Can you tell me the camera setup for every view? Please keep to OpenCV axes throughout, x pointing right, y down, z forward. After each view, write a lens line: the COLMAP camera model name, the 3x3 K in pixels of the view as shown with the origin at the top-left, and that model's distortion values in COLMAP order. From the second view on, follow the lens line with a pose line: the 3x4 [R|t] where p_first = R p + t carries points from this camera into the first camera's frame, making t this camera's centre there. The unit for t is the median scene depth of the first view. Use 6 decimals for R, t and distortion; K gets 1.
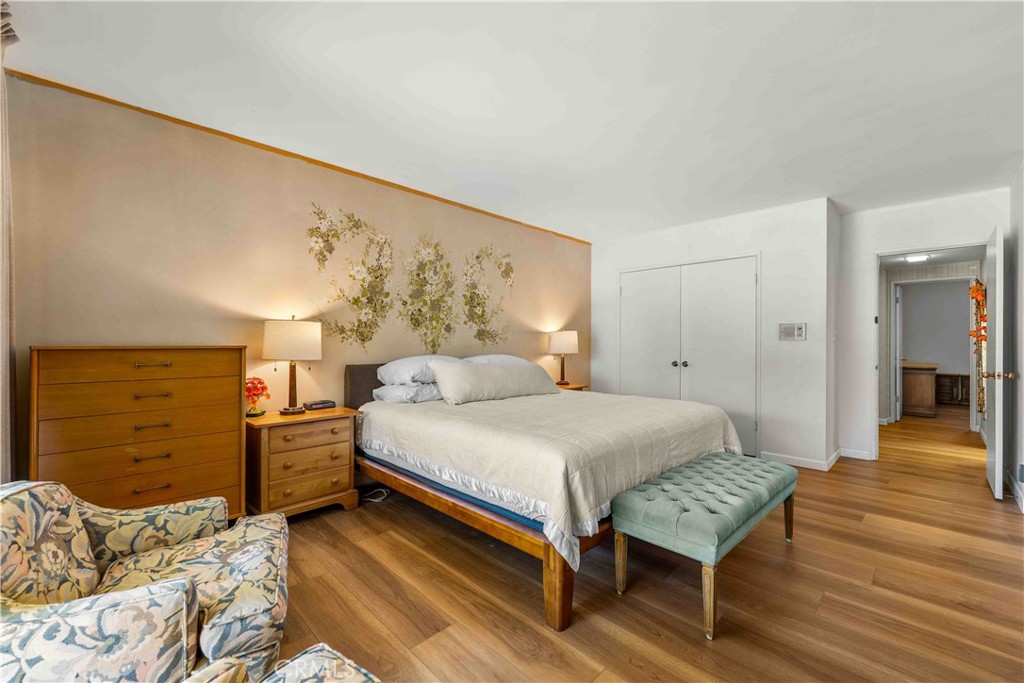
lens RADIAL K [[416.9, 0, 511.9], [0, 416.9, 339.2], [0, 0, 1]] dist [-0.002354, -0.000122]
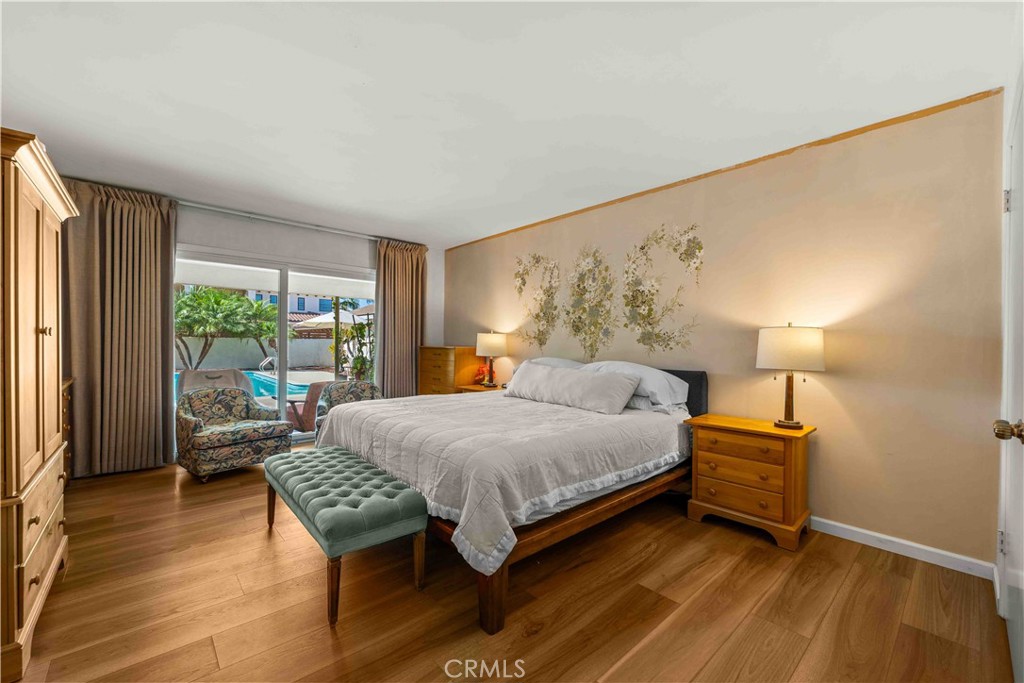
lens RADIAL K [[416.9, 0, 512.8], [0, 416.9, 347.4], [0, 0, 1]] dist [-0.002354, -0.000122]
pose [[-0.051348, -0.003453, -0.998675, 0.861068], [-0.008881, 0.999956, -0.003001, 0.014075], [0.998641, 0.008715, -0.051377, 0.853176]]
